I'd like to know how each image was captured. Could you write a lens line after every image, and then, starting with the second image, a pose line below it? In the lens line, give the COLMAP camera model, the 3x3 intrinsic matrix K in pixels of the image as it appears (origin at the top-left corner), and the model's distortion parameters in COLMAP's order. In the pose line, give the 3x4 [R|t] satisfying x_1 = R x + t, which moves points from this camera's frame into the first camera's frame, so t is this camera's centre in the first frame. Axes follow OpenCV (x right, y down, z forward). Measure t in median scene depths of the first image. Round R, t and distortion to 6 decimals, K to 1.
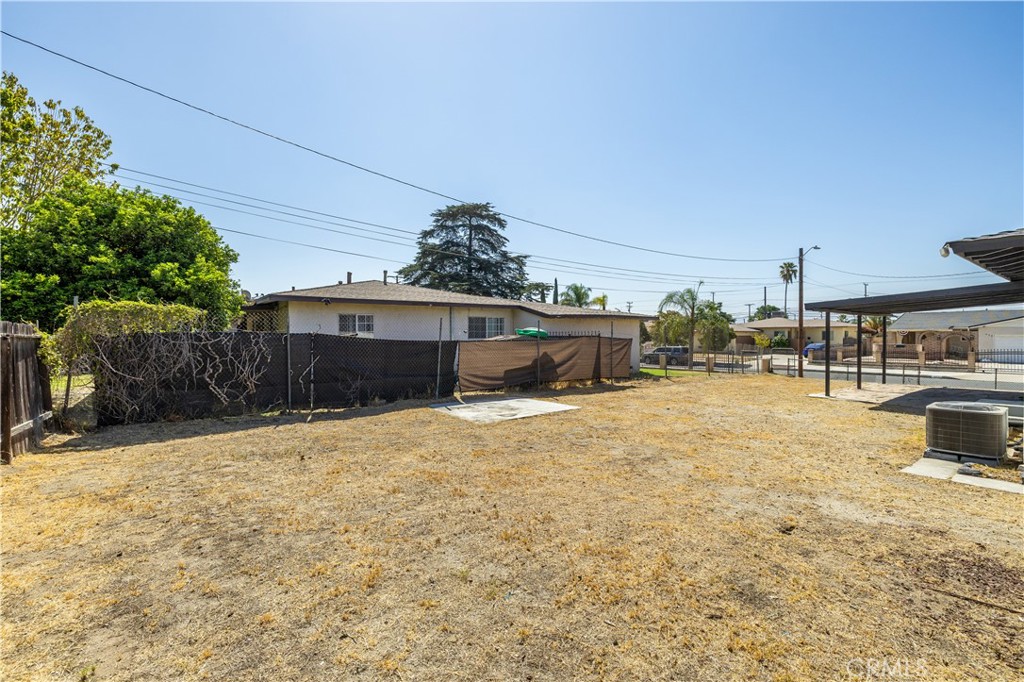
lens RADIAL K [[461.4, 0, 510.8], [0, 461.4, 340.1], [0, 0, 1]] dist [-0.010074, -0.000365]
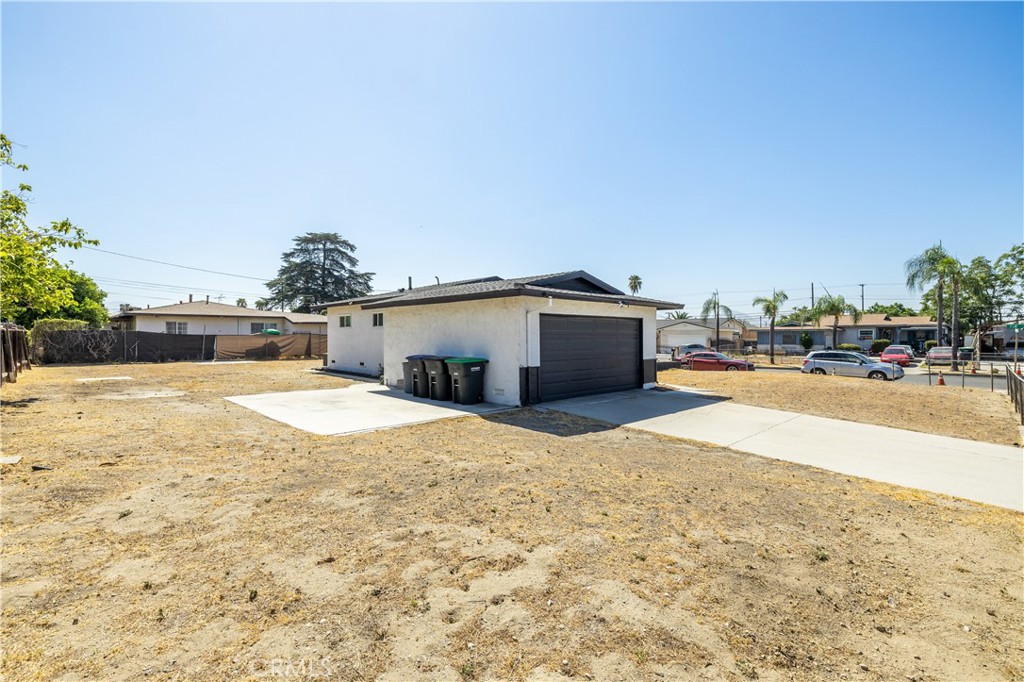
lens RADIAL K [[476.8, 0, 510.6], [0, 476.8, 338.2], [0, 0, 1]] dist [-0.000243, 0.000200]
pose [[0.992853, 0.003631, 0.119288, 0.847304], [-0.002813, 0.999971, -0.007022, 0.024665], [-0.119310, 0.006636, 0.992835, -1.200150]]
